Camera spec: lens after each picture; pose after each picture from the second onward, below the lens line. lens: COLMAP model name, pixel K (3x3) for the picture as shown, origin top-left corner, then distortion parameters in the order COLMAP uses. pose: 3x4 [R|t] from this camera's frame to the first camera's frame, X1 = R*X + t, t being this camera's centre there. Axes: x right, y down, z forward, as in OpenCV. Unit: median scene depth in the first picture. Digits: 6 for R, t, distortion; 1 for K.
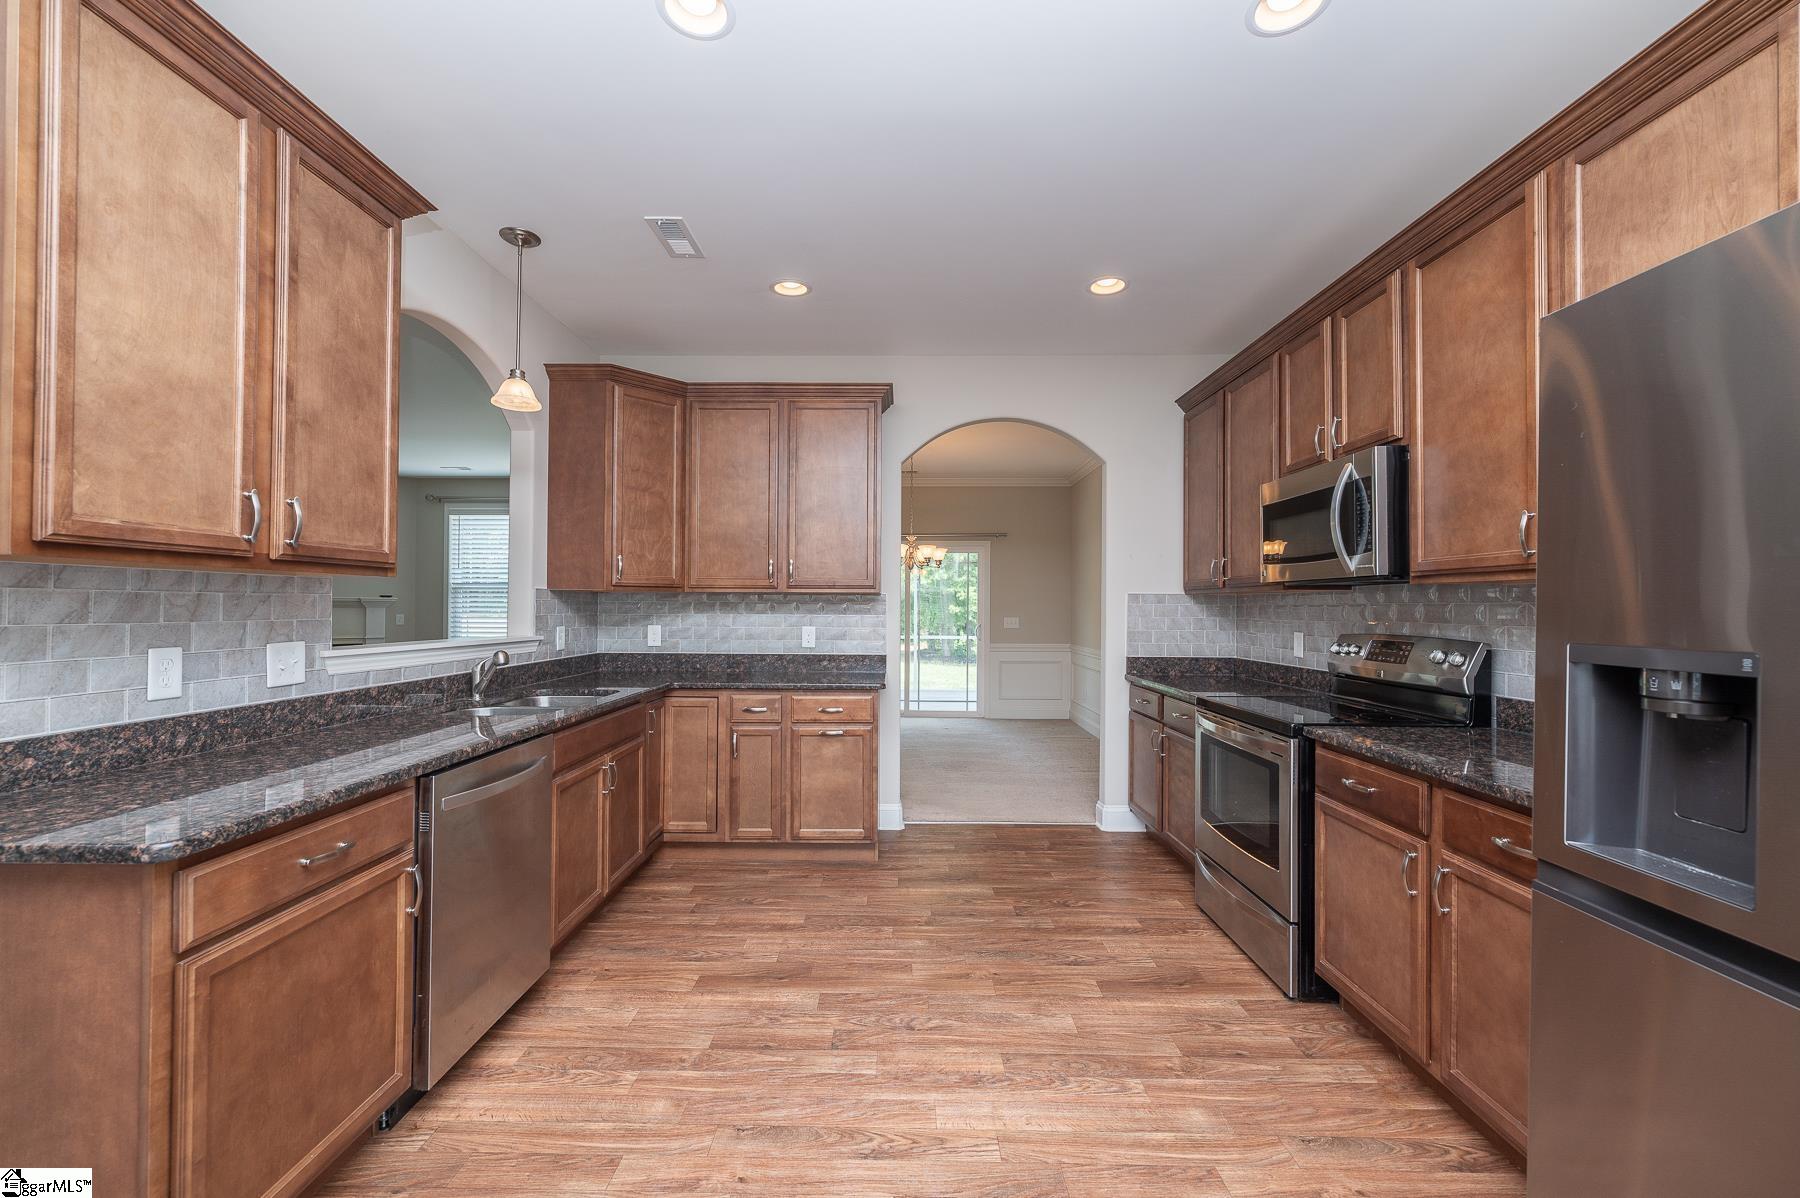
lens RADIAL K [[718.3, 0, 900.8], [0, 718.3, 599.7], [0, 0, 1]] dist [0.000300, -0.000012]
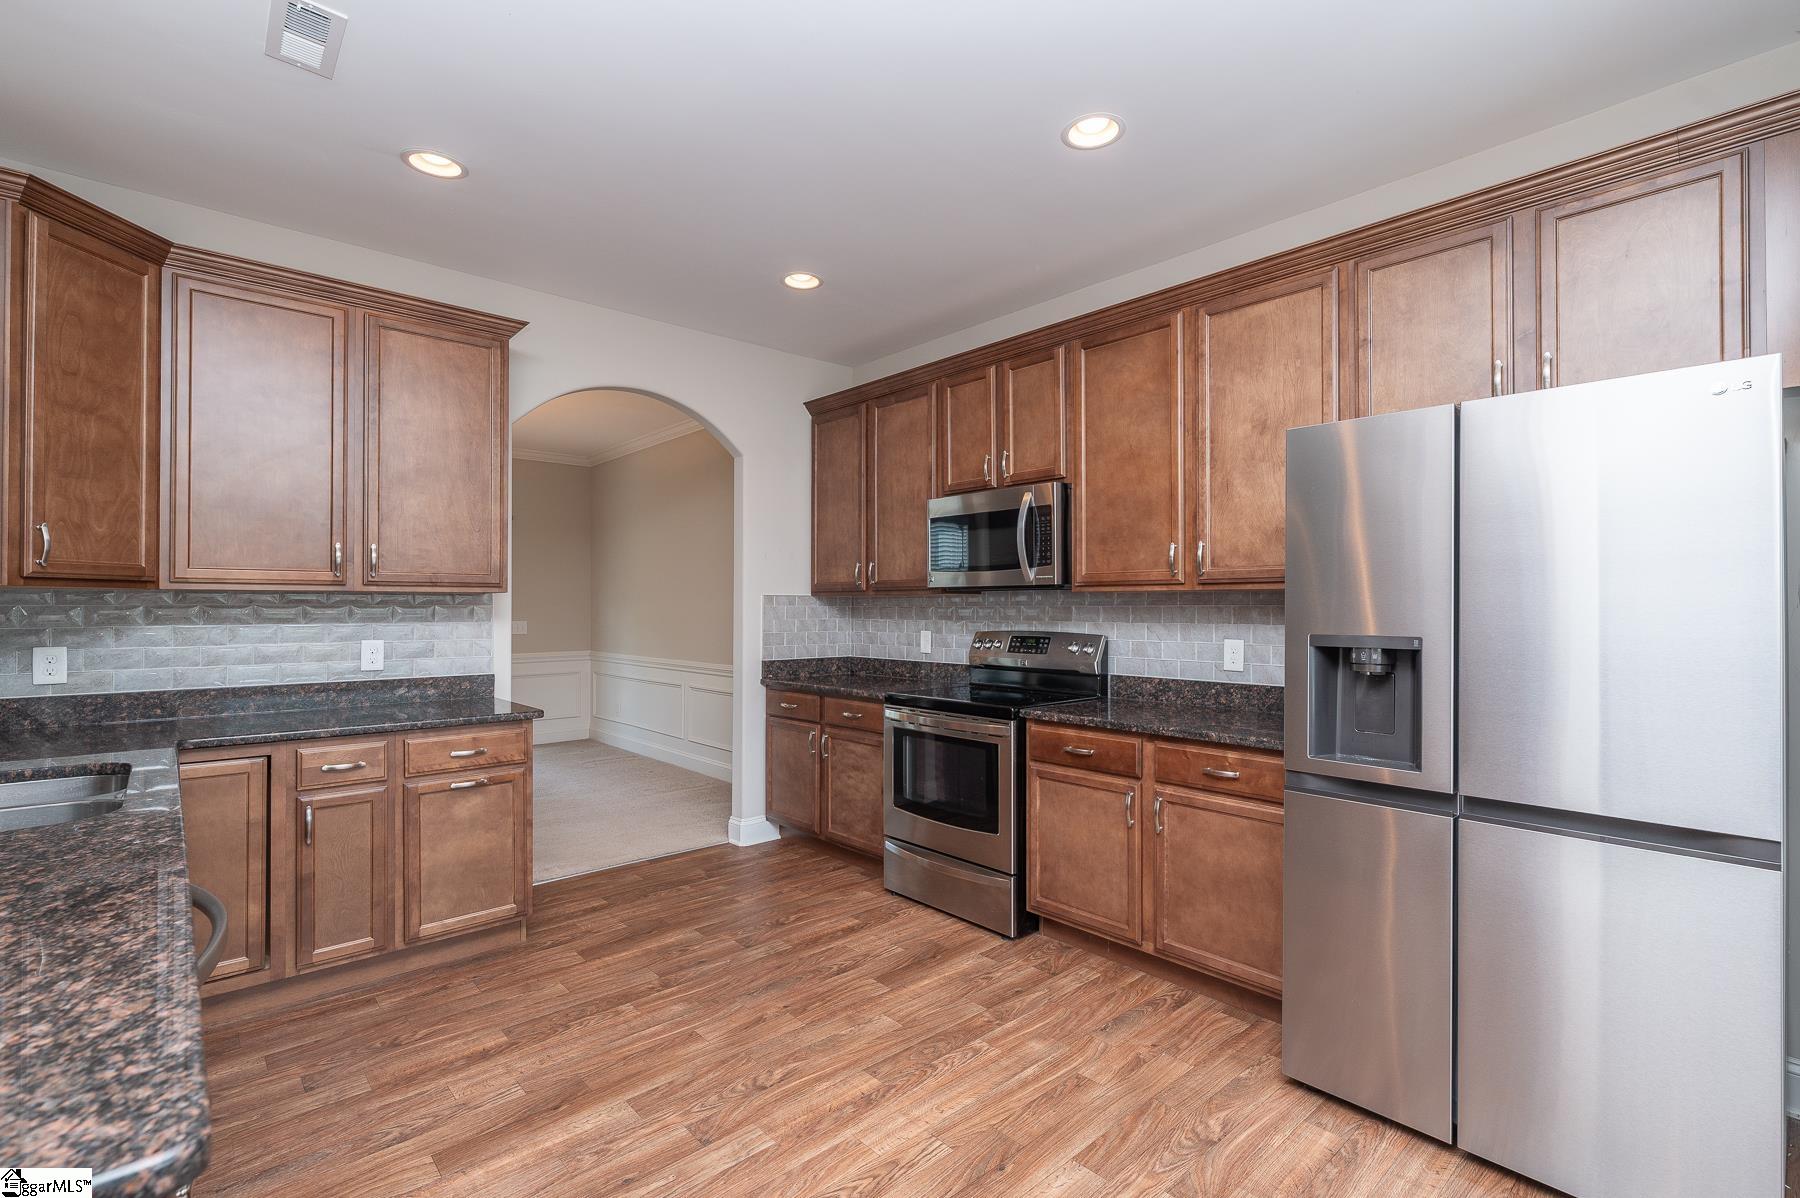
lens RADIAL K [[808.7, 0, 900.0], [0, 808.7, 599.0], [0, 0, 1]] dist [0.000516, 0.000163]
pose [[0.736227, 0.001464, 0.676733, -0.473106], [-0.003378, 0.999993, 0.001511, -0.009097], [-0.676726, -0.003398, 0.736227, 0.131852]]
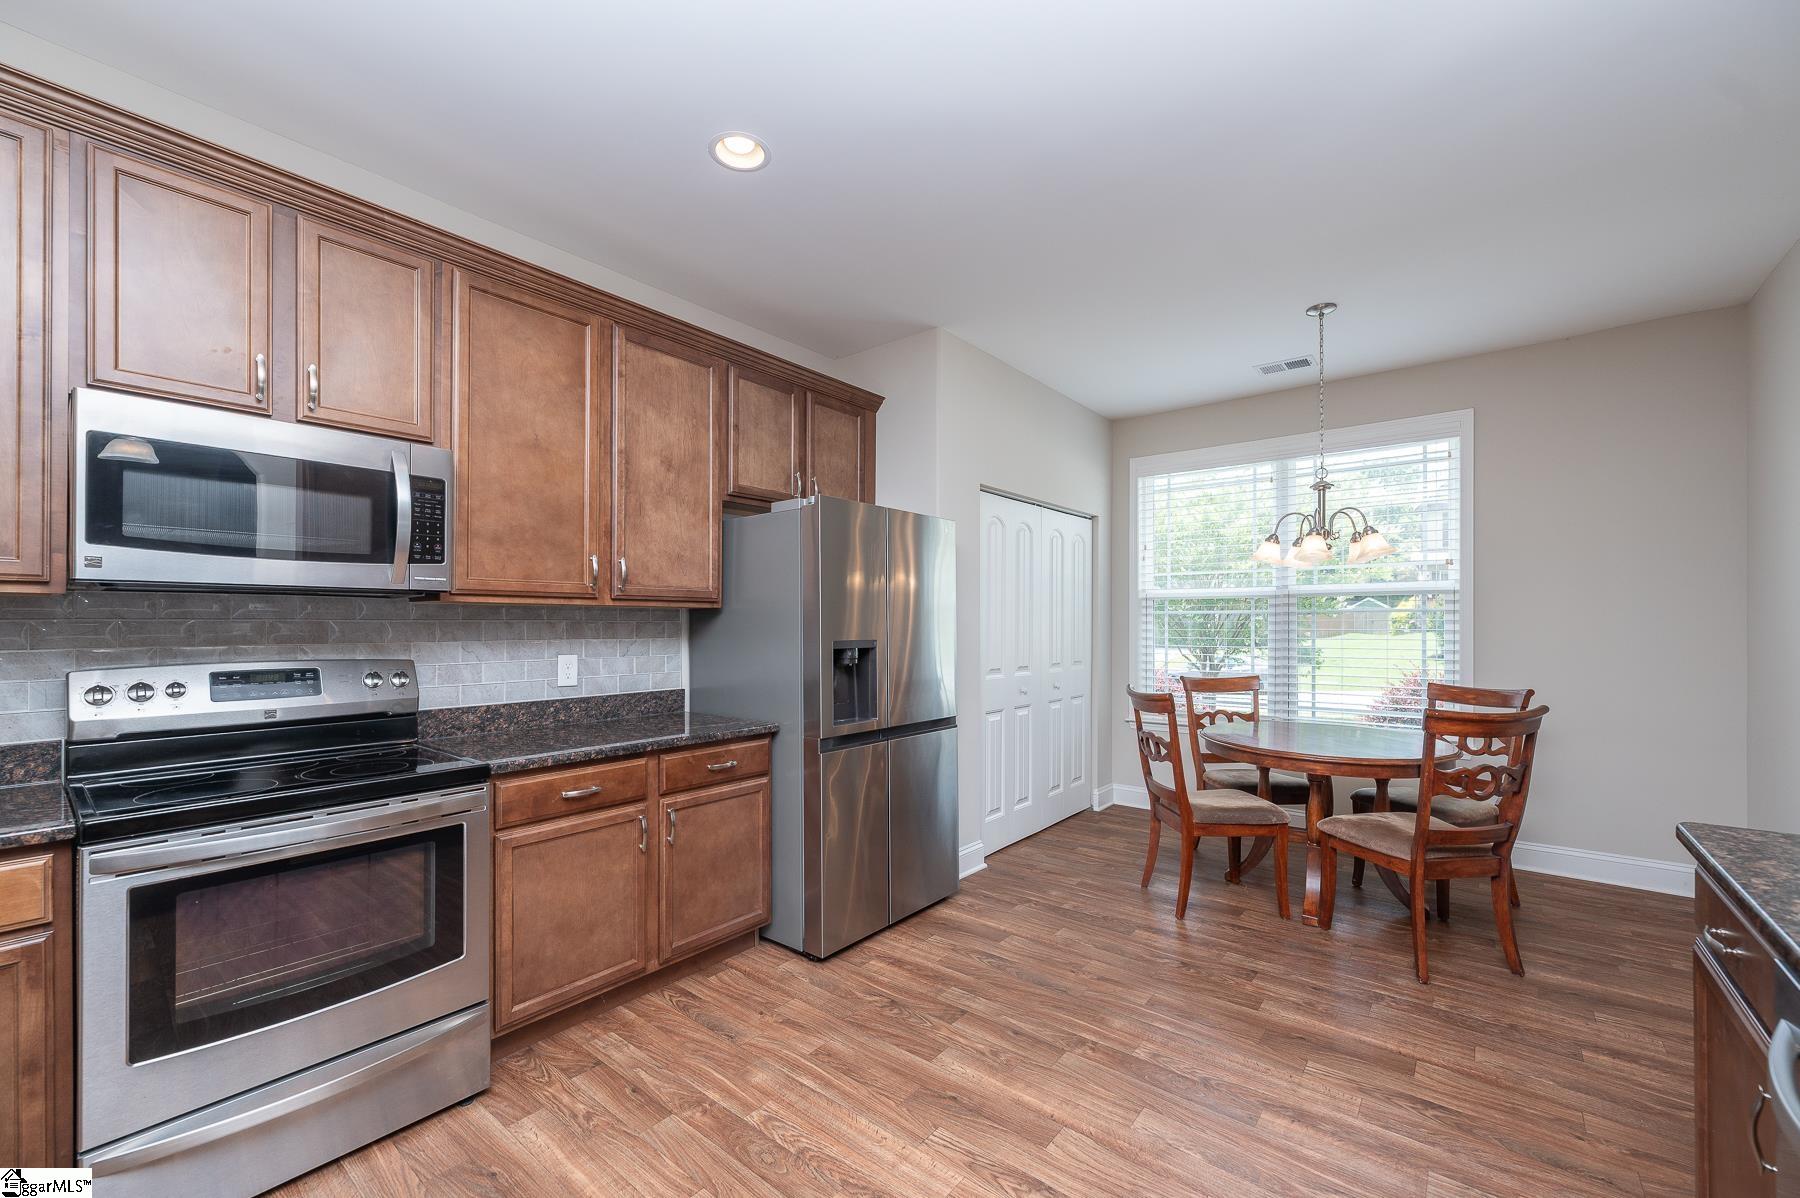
lens RADIAL K [[721.4, 0, 893.7], [0, 721.4, 621.0], [0, 0, 1]] dist [-0.000632, 0.000073]
pose [[-0.777157, -0.002610, 0.629301, -0.338550], [-0.010364, 0.999909, -0.008651, 0.006204], [-0.629221, -0.013245, -0.777113, 1.286919]]
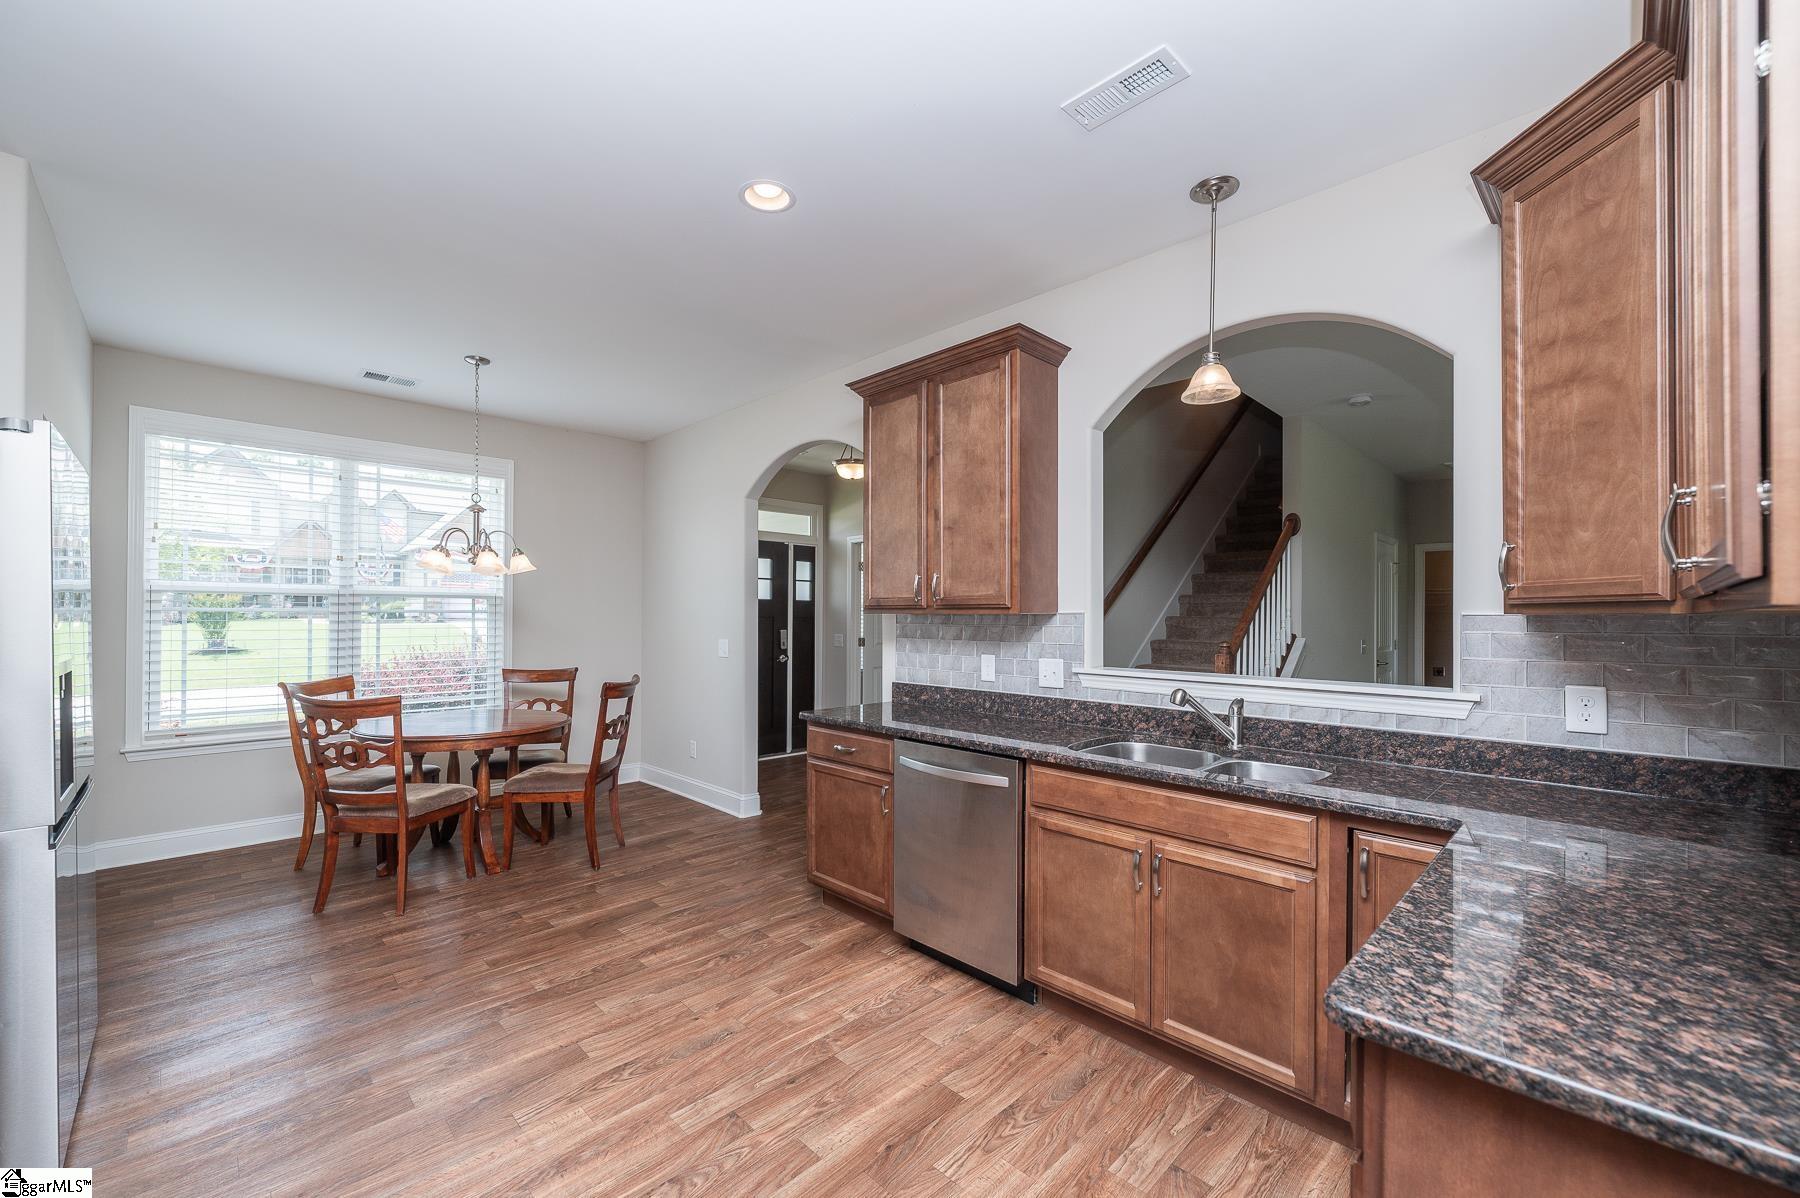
lens RADIAL K [[718.3, 0, 888.6], [0, 718.3, 611.4], [0, 0, 1]] dist [0.000493, 0.000021]
pose [[-0.714763, -0.011796, -0.699267, 0.353440], [-0.000041, 0.999858, -0.016824, -0.010892], [0.699367, -0.011997, -0.714662, 1.522526]]
